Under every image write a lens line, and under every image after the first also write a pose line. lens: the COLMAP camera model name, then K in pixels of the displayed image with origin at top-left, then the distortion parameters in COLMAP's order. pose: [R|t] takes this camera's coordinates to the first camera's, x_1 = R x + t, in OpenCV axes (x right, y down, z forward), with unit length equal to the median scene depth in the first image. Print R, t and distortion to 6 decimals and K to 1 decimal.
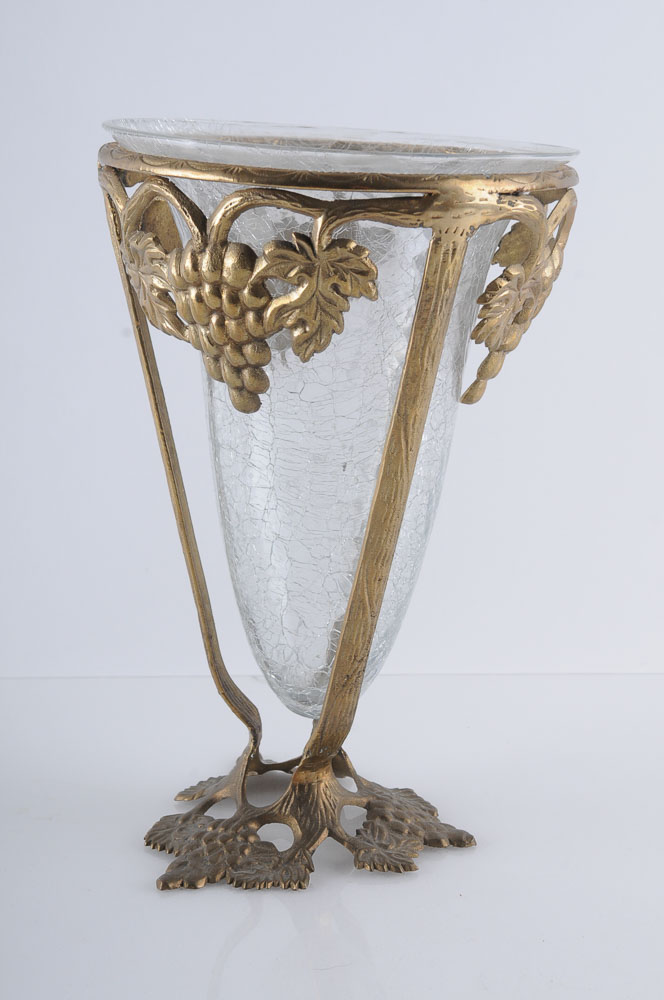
lens RADIAL K [[1887.6, 0, 332.0], [0, 1887.6, 500.0], [0, 0, 1]] dist [0.064695, 0.016389]
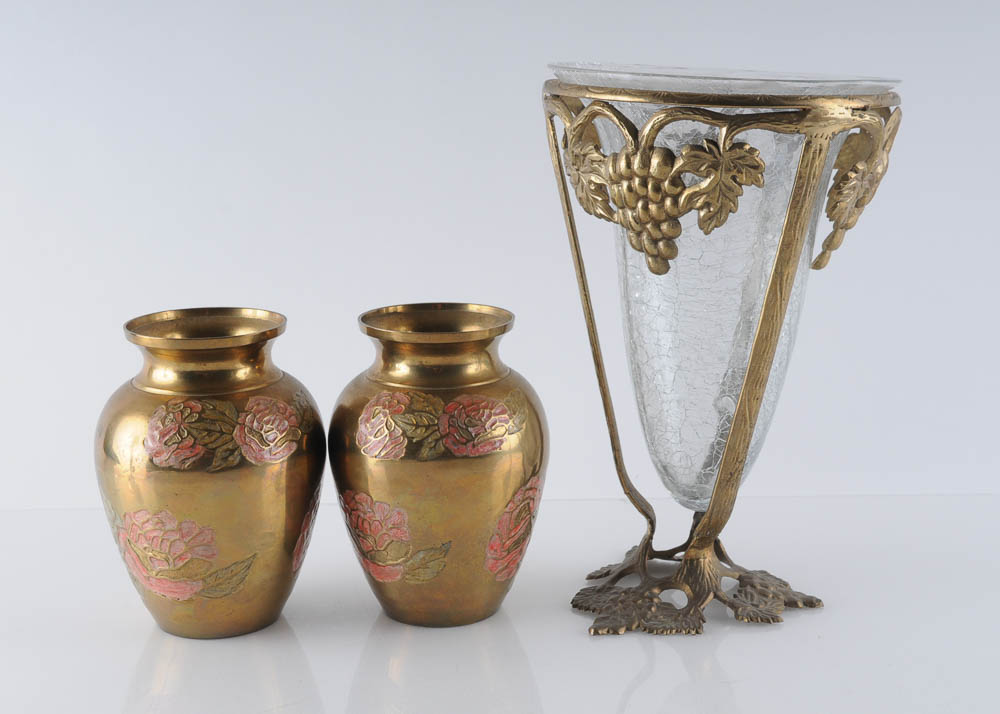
lens RADIAL K [[1745.0, 0, 500.0], [0, 1745.0, 357.0], [0, 0, 1]] dist [0.030723, 0.048131]
pose [[0.999754, -0.010132, -0.019725, -0.138730], [0.009200, 0.998863, -0.046784, 0.072166], [0.020176, 0.046591, 0.998710, -0.255132]]
